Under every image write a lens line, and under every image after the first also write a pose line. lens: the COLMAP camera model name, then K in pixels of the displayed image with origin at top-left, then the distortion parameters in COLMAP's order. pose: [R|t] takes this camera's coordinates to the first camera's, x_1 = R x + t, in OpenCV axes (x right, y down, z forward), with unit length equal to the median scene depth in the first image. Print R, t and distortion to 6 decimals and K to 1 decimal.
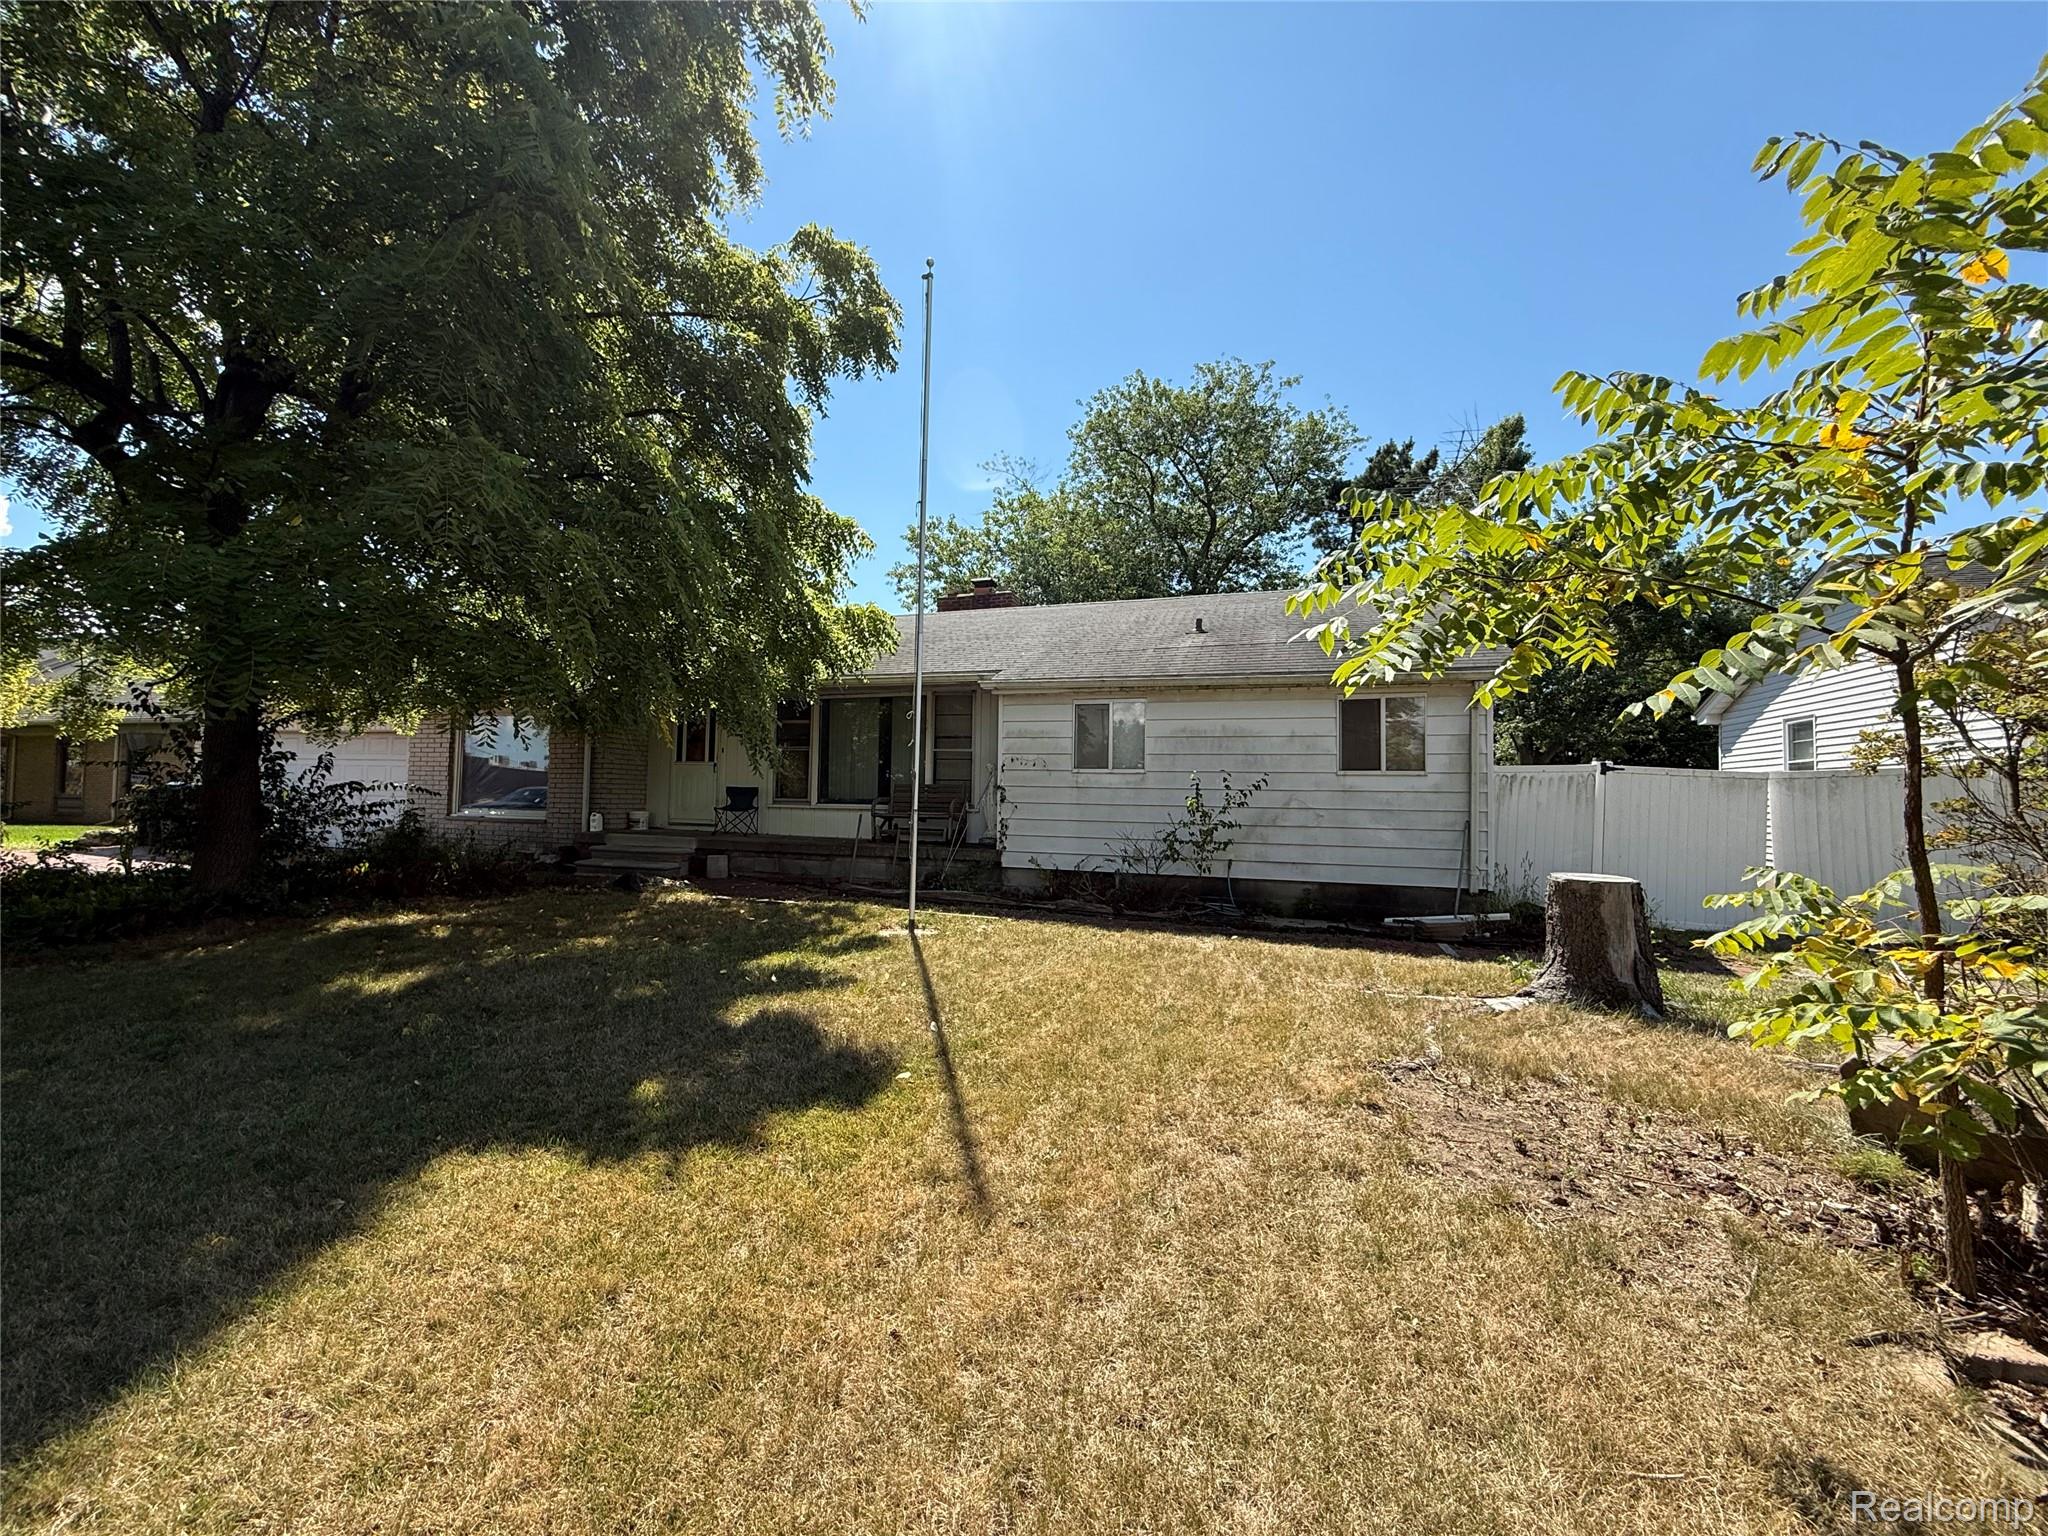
lens RADIAL K [[811.6, 0, 1024.0], [0, 811.6, 768.0], [0, 0, 1]] dist [0.000420, 0.000074]
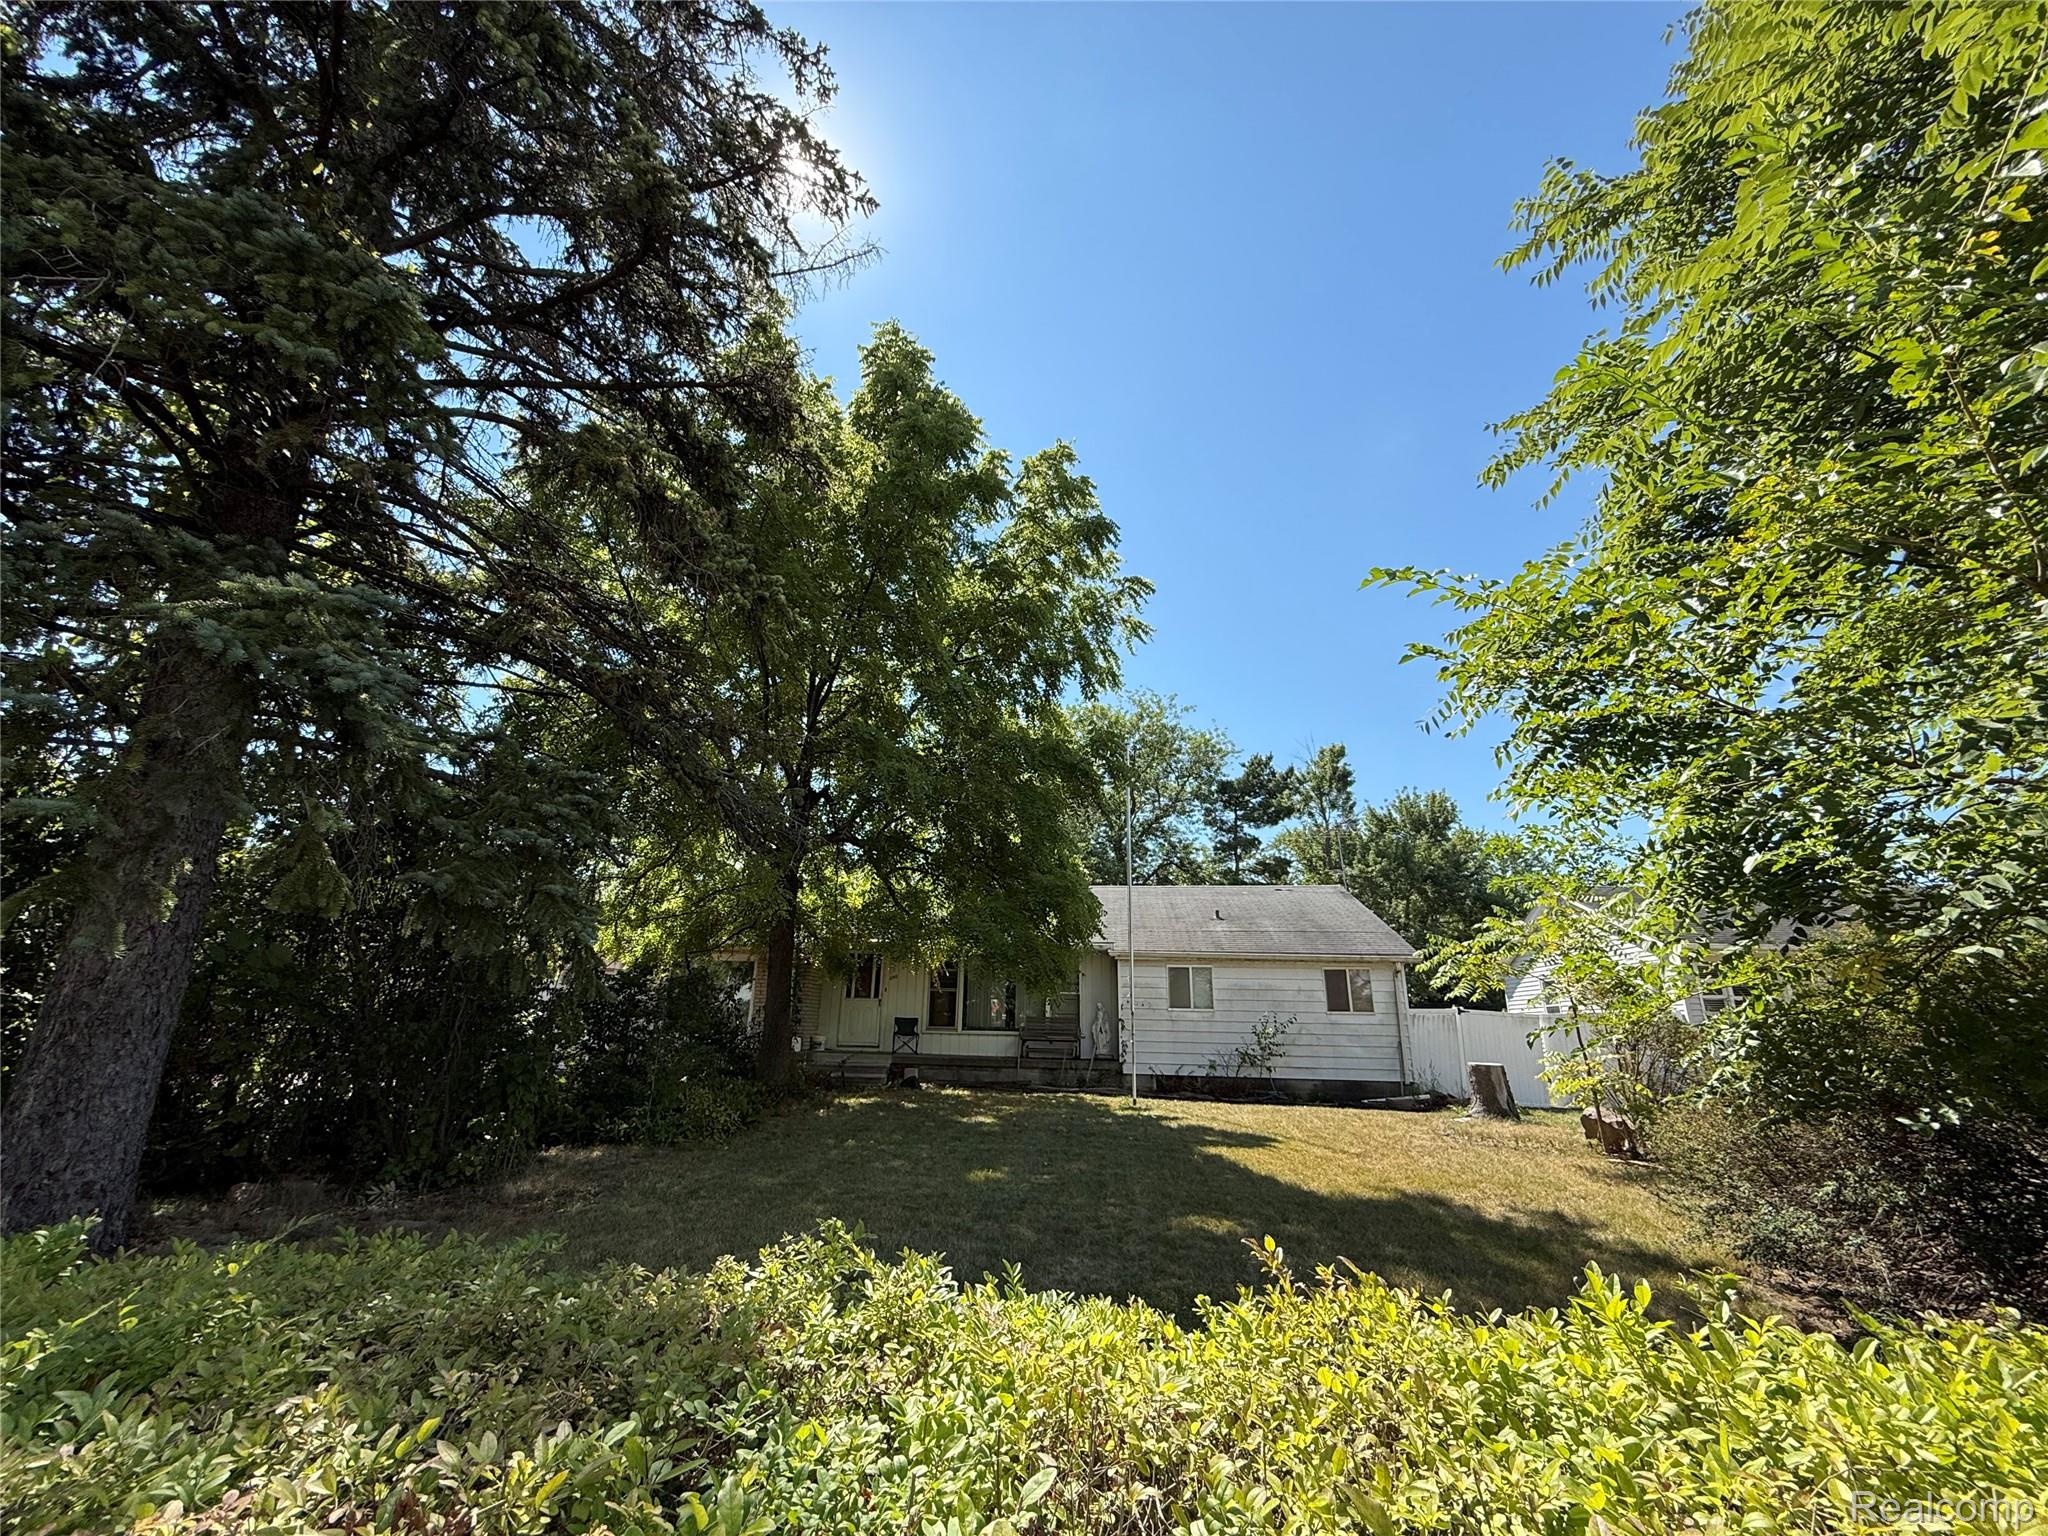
lens RADIAL K [[811.6, 0, 1024.0], [0, 811.6, 768.0], [0, 0, 1]] dist [0.000420, 0.000074]
pose [[0.978840, 0.066408, 0.193550, -0.487584], [-0.012326, 0.963292, -0.268171, -0.019680], [-0.204254, 0.260111, 0.943728, -0.509453]]
